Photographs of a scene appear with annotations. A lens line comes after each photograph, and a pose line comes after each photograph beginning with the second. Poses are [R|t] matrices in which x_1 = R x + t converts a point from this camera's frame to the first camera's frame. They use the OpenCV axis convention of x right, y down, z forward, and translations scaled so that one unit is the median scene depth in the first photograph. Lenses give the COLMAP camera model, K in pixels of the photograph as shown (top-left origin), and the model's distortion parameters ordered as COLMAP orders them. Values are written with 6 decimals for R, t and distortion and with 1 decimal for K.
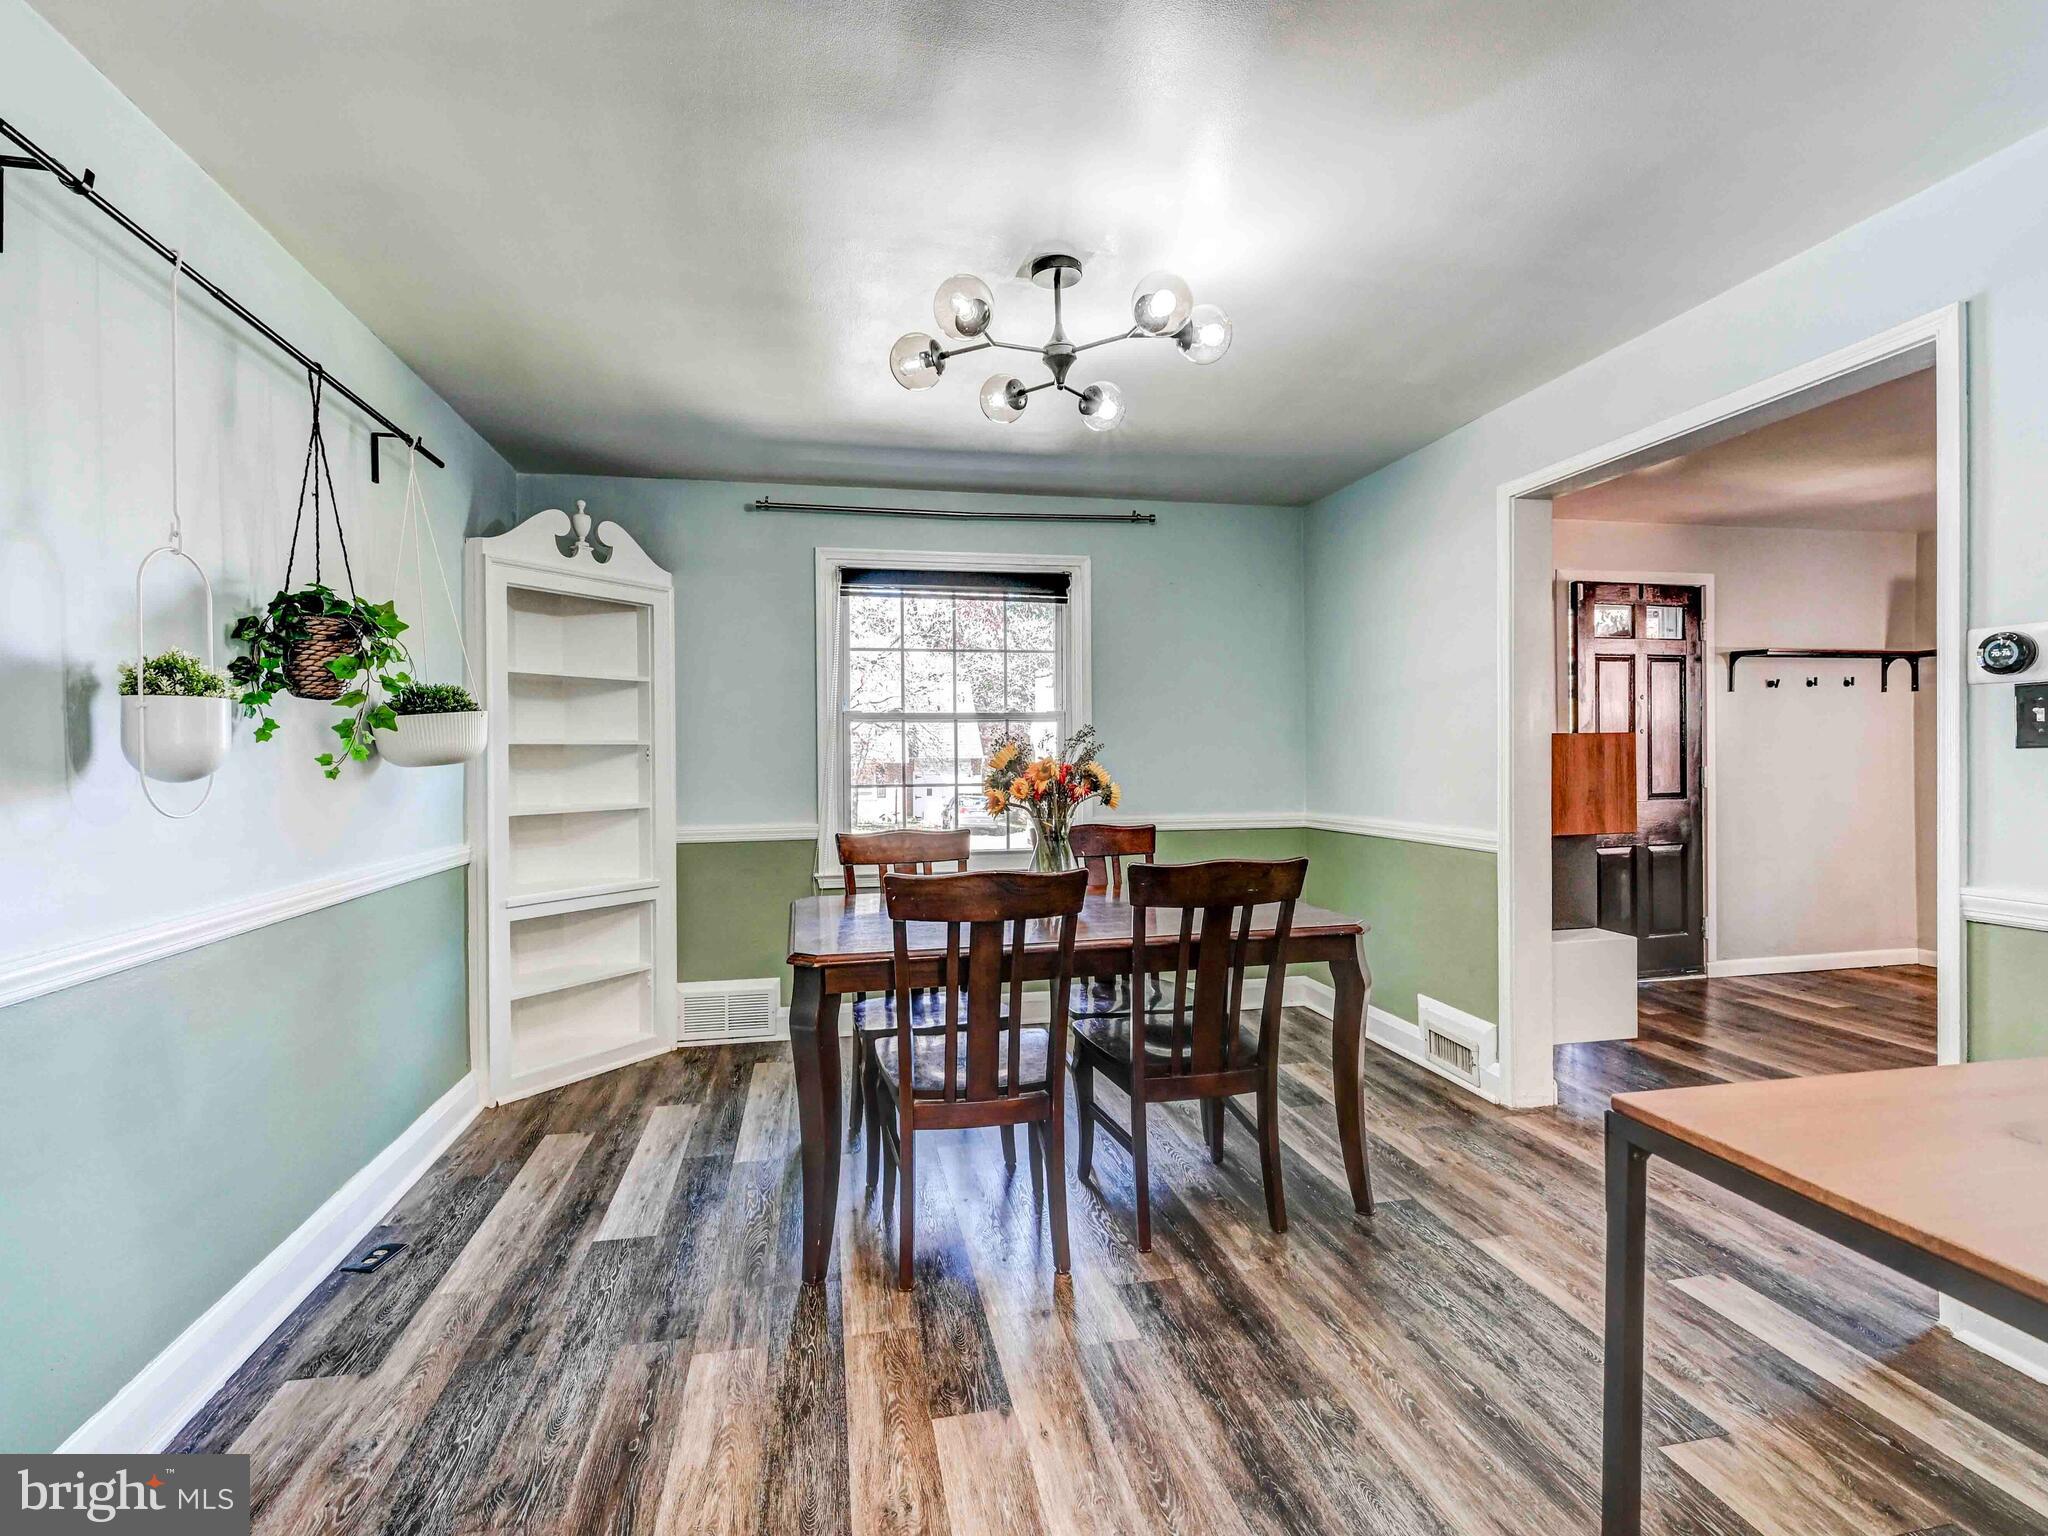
lens RADIAL K [[931.2, 0, 1010.5], [0, 931.2, 760.4], [0, 0, 1]] dist [-0.003298, 0.000238]
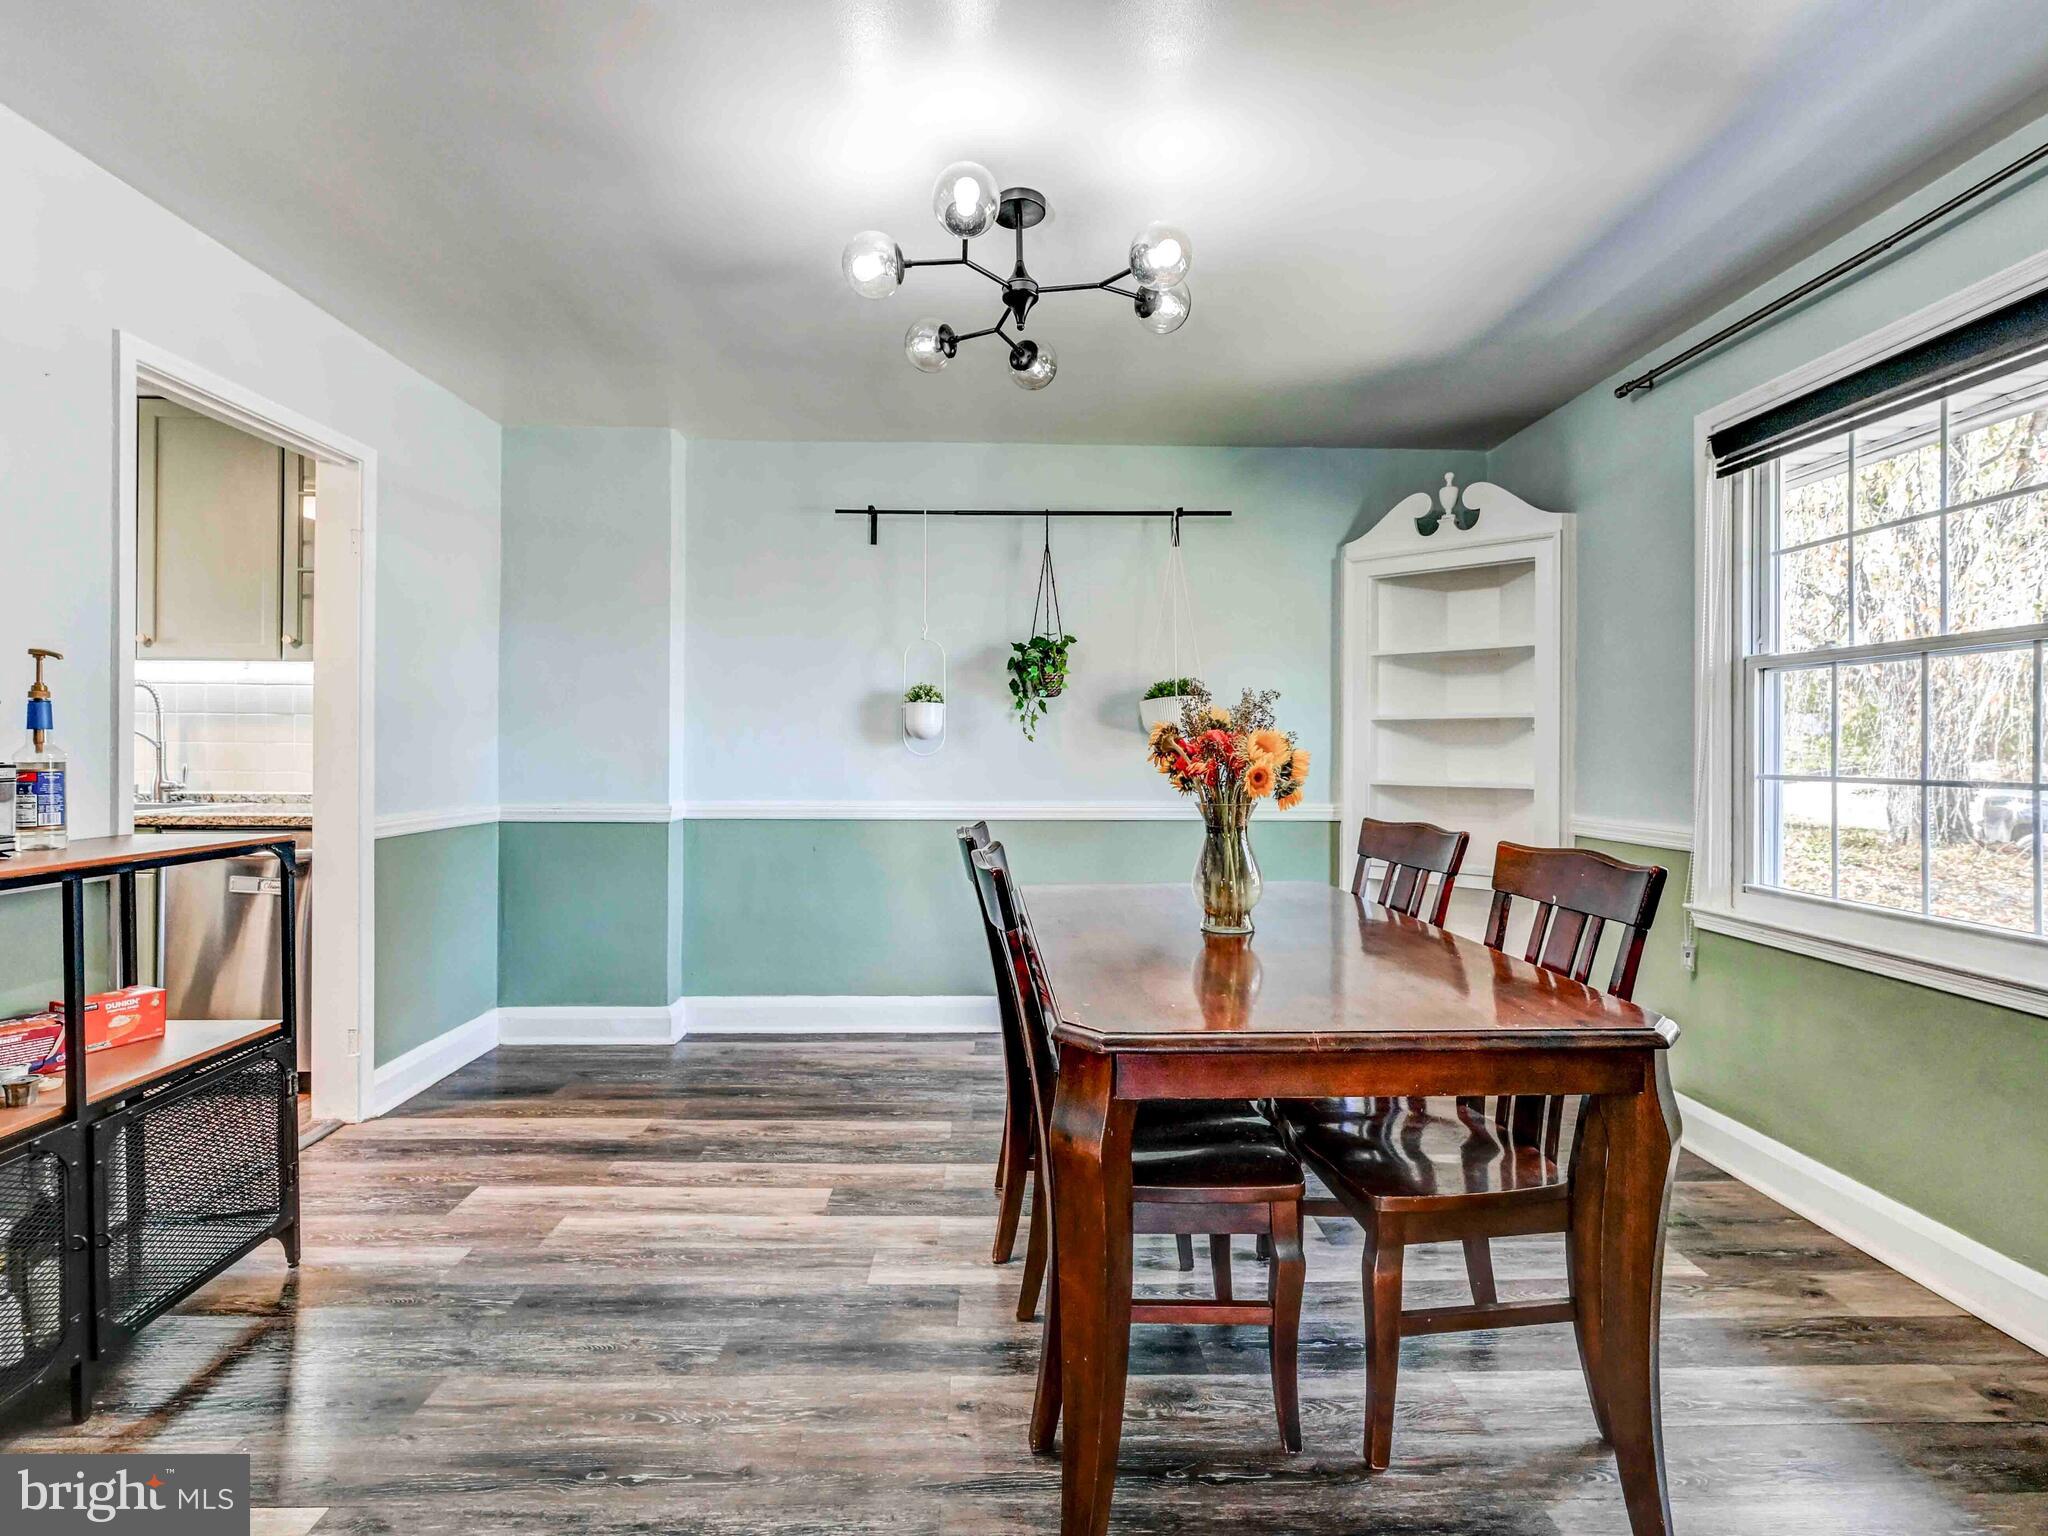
lens RADIAL K [[931.2, 0, 1008.5], [0, 931.2, 754.6], [0, 0, 1]] dist [-0.003298, 0.000238]
pose [[-0.151571, 0.017940, -0.988284, 0.604631], [-0.006247, 0.999798, 0.019107, 0.004866], [0.988427, 0.009070, -0.151428, 0.697890]]
